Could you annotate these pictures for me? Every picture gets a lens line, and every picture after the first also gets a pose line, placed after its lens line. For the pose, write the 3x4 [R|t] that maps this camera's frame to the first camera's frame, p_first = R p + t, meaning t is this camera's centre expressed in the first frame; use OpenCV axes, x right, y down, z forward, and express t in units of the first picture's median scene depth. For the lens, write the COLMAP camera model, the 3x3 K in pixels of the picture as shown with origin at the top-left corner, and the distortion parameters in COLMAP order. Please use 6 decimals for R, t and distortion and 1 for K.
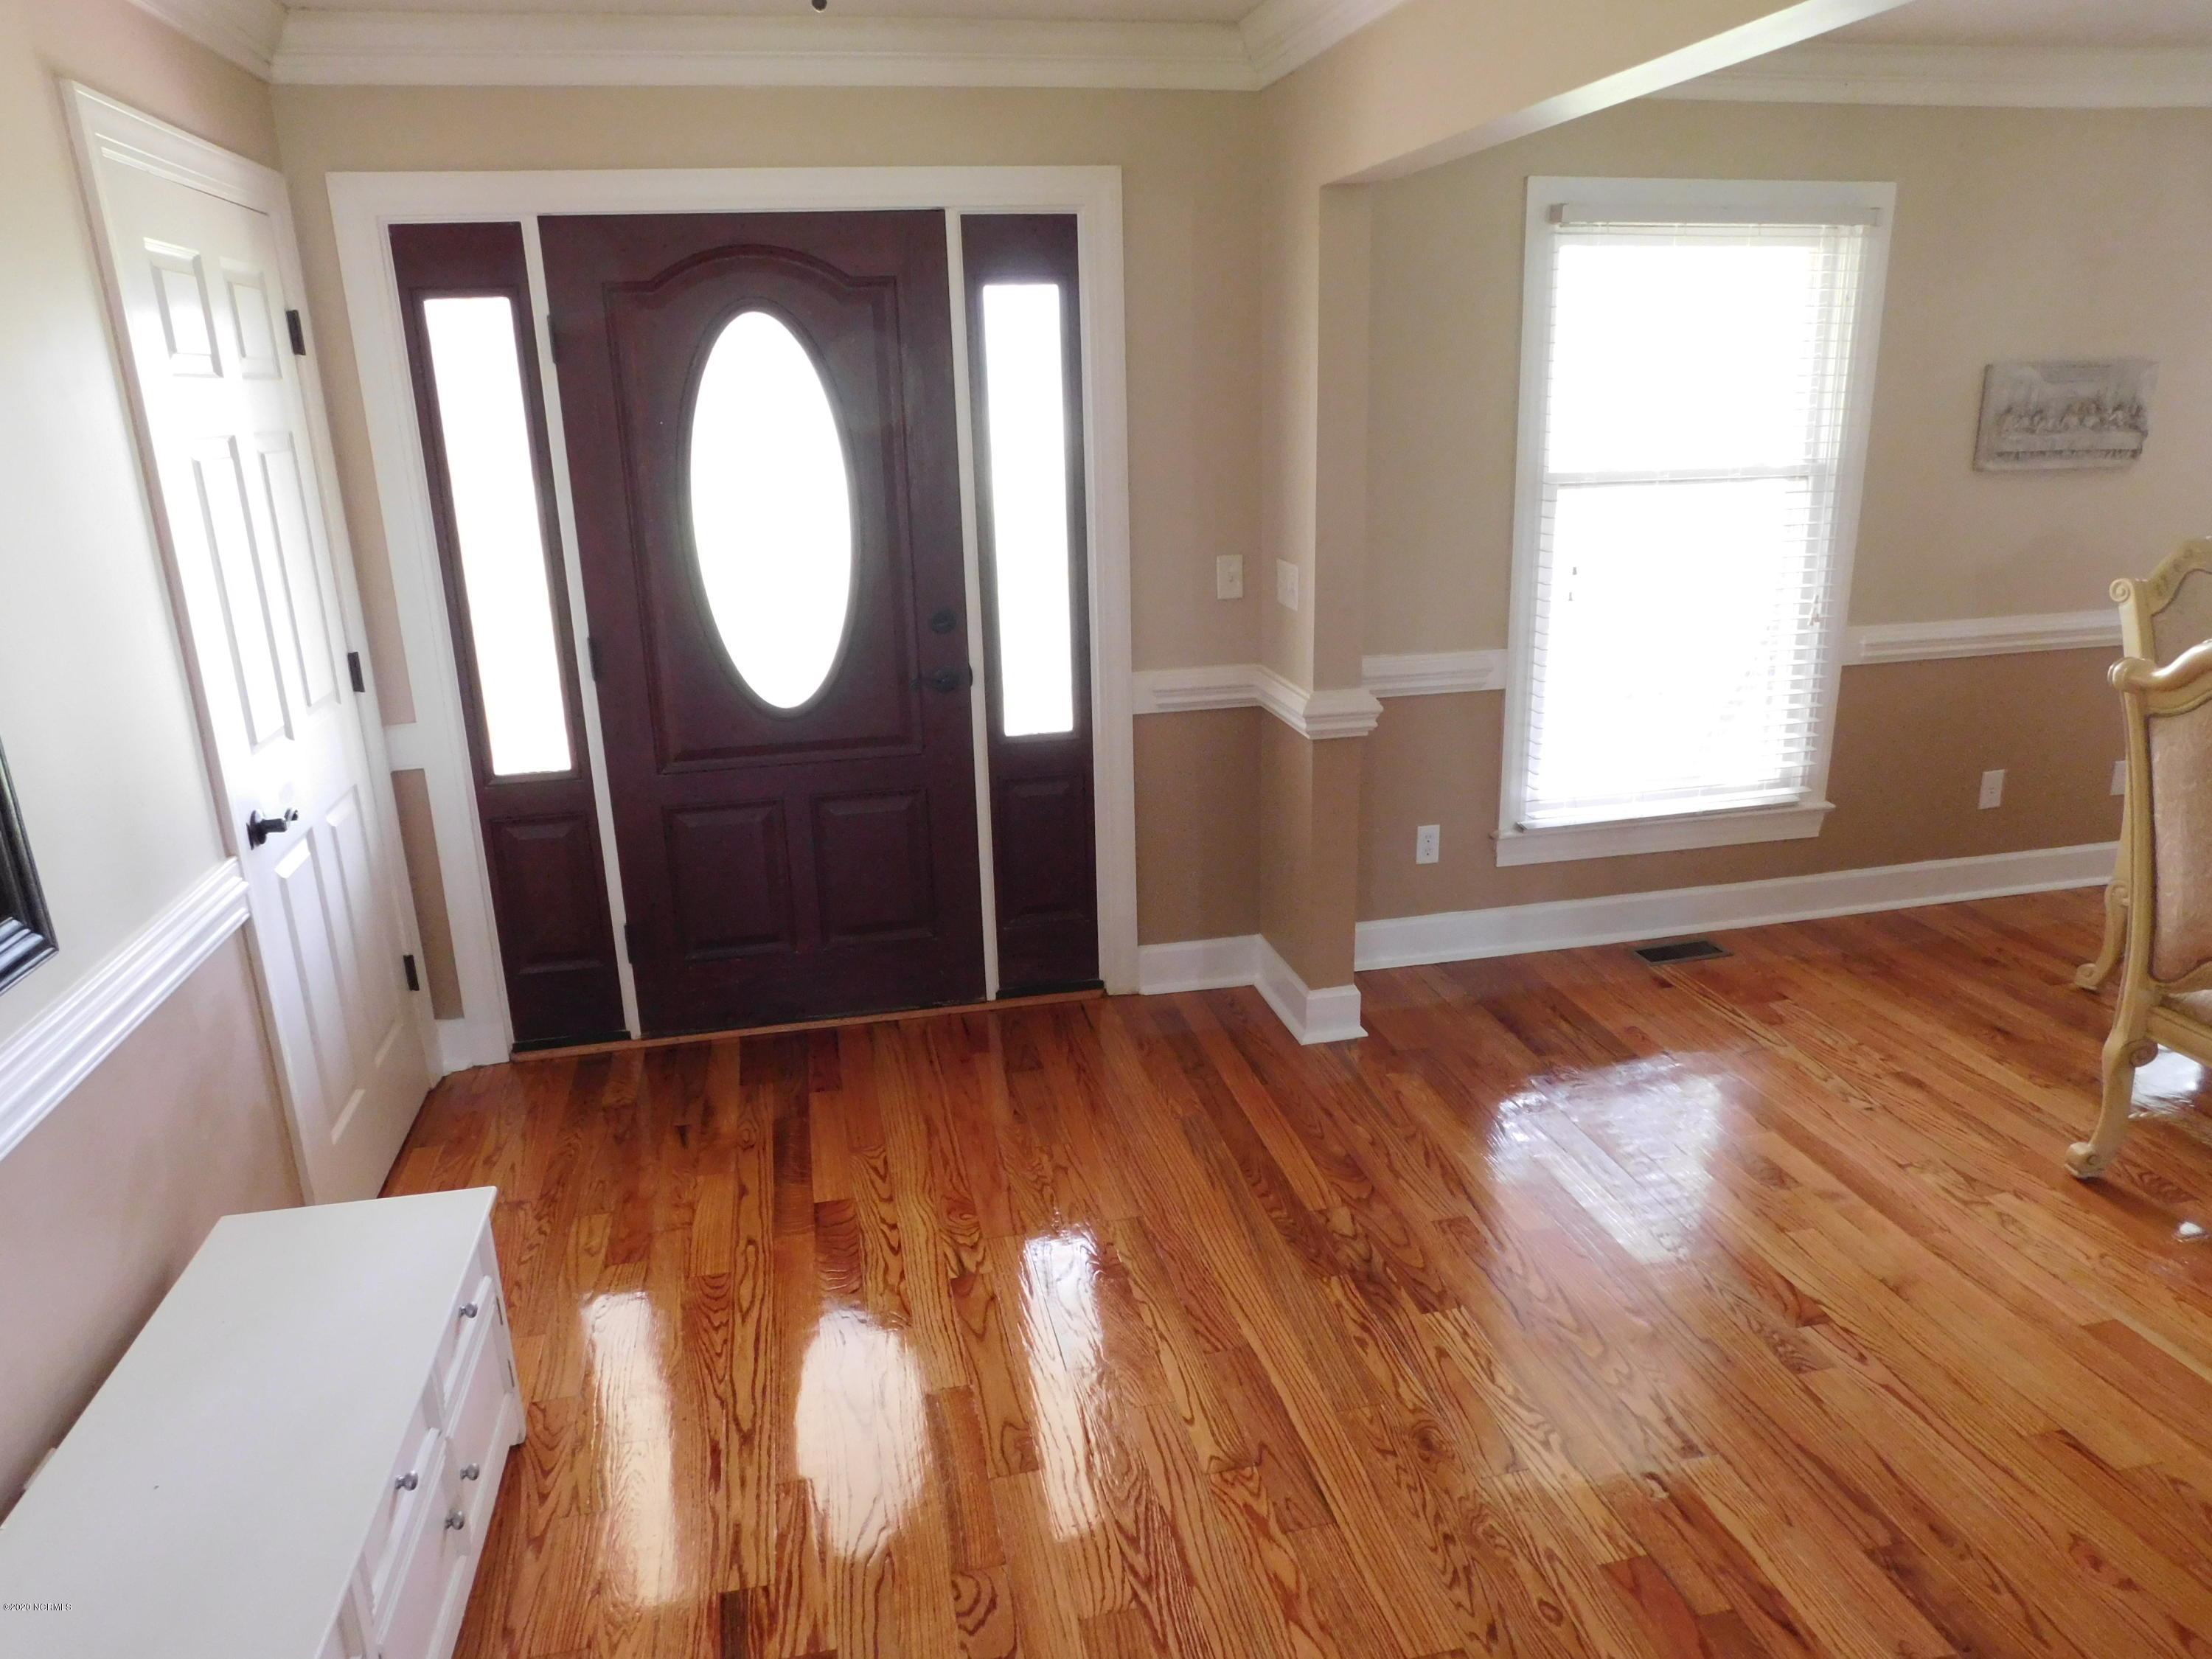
lens RADIAL K [[1465.2, 0, 1091.6], [0, 1465.2, 821.5], [0, 0, 1]] dist [-0.054229, 0.035799]
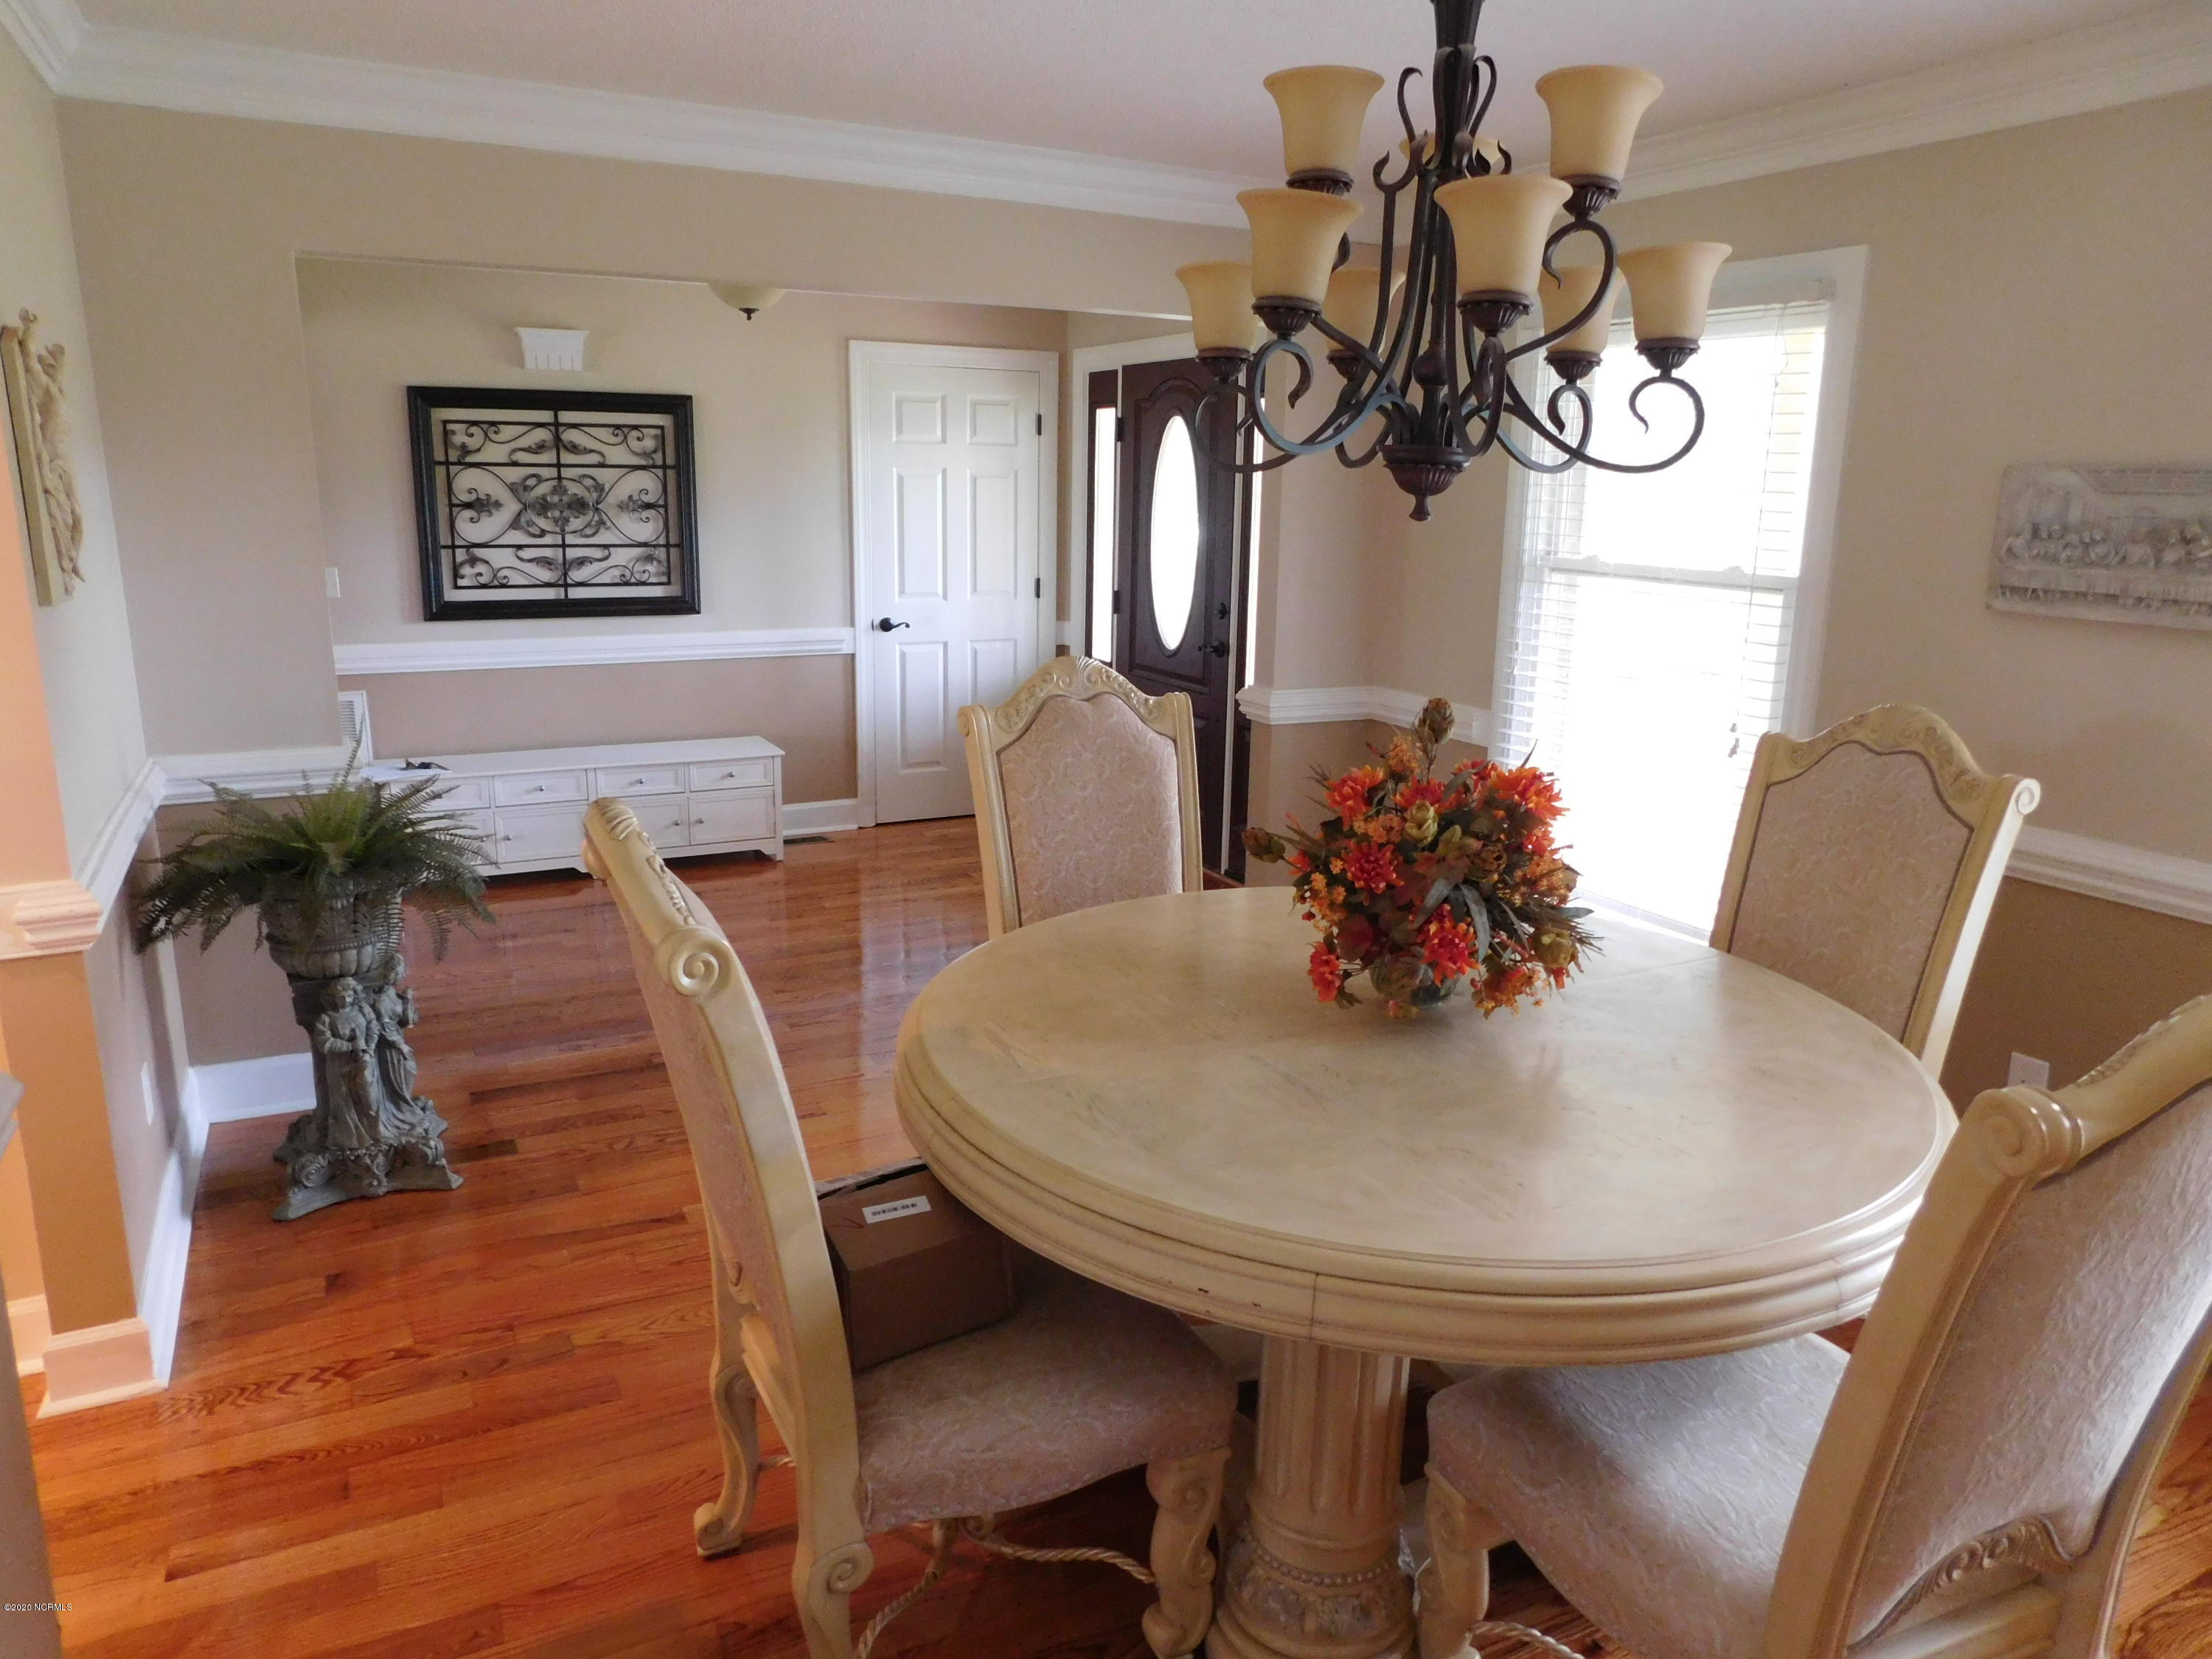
lens RADIAL K [[1465.2, 0, 1091.6], [0, 1465.2, 821.5], [0, 0, 1]] dist [-0.054229, 0.035799]
pose [[0.268237, 0.251388, -0.929975, 1.289210], [-0.303765, 0.938176, 0.165989, -0.134828], [0.914208, 0.237969, 0.328017, 0.397328]]
